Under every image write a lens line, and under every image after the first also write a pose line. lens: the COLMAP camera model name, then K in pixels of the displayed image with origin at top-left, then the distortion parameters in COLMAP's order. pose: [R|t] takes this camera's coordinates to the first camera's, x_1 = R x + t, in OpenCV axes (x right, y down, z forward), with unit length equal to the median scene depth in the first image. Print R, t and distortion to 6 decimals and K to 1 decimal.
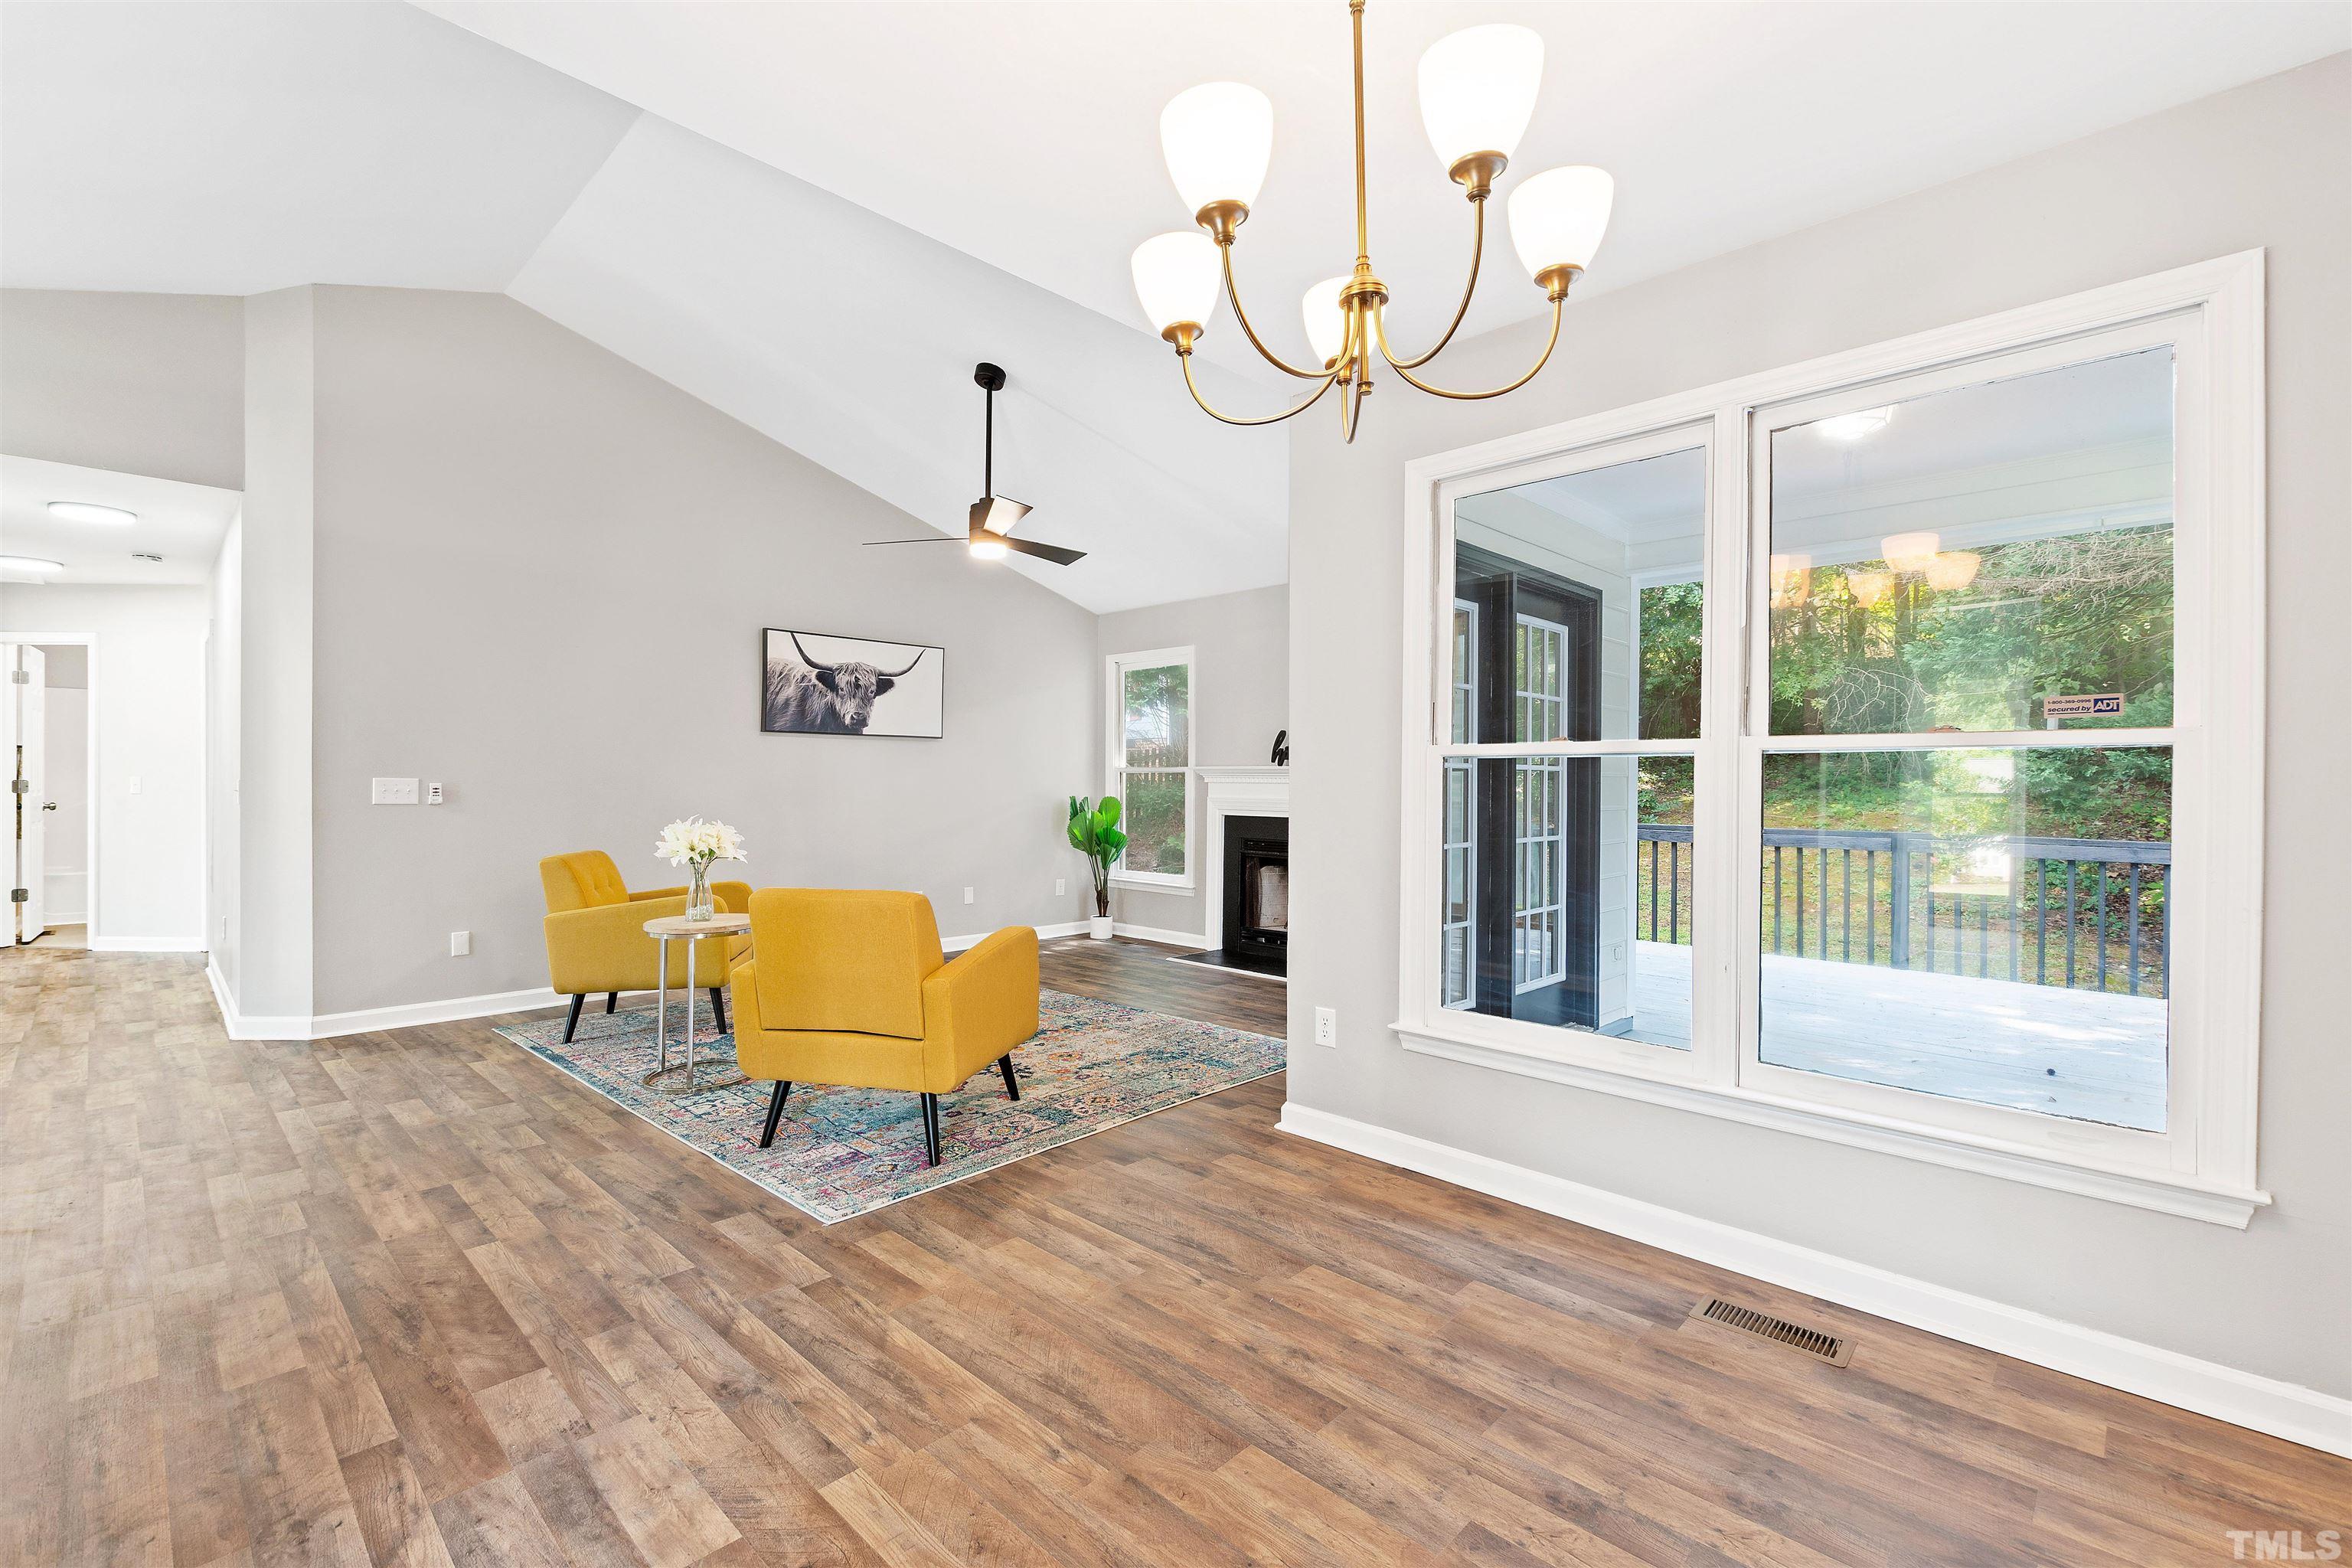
lens RADIAL K [[1013.7, 0, 1176.0], [0, 1013.7, 784.0], [0, 0, 1]] dist [0.003470, -0.000395]
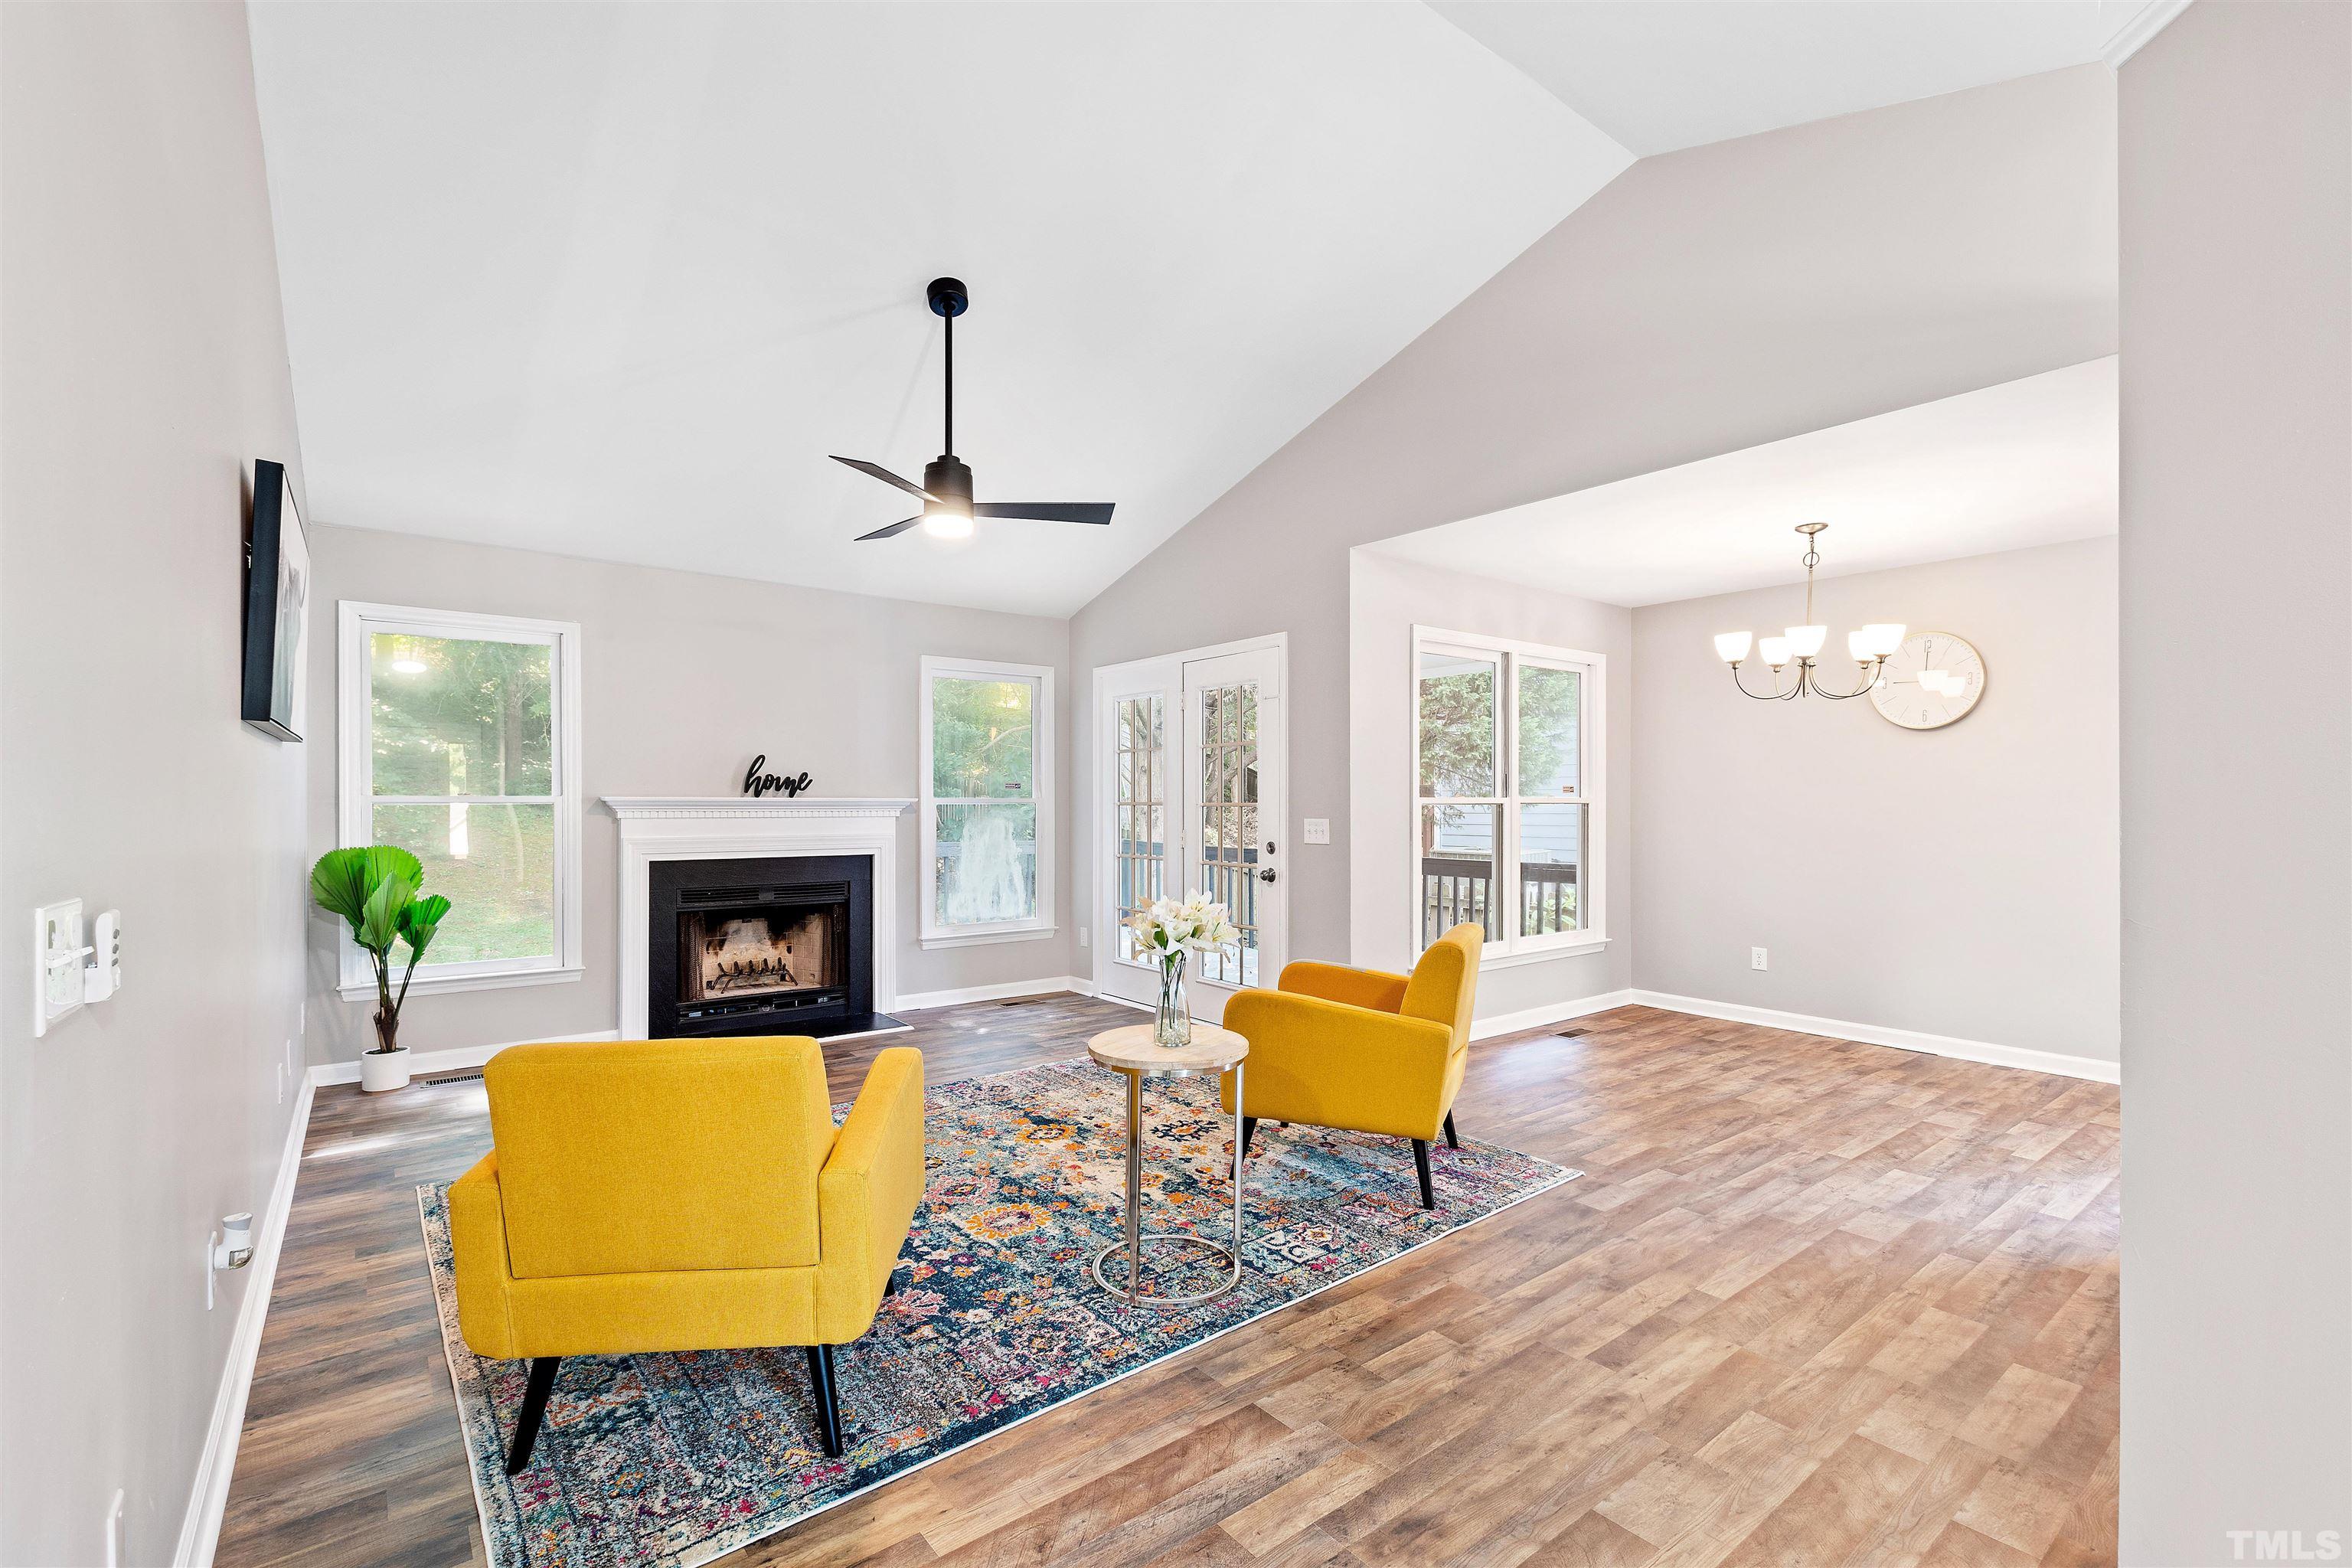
lens RADIAL K [[1035.6, 0, 1170.4], [0, 1035.6, 800.8], [0, 0, 1]] dist [0.004845, 0.000207]
pose [[0.144949, -0.008252, 0.989405, -1.776178], [0.000855, 0.999966, 0.008215, -0.055191], [-0.989439, -0.000345, 0.144951, 1.368963]]
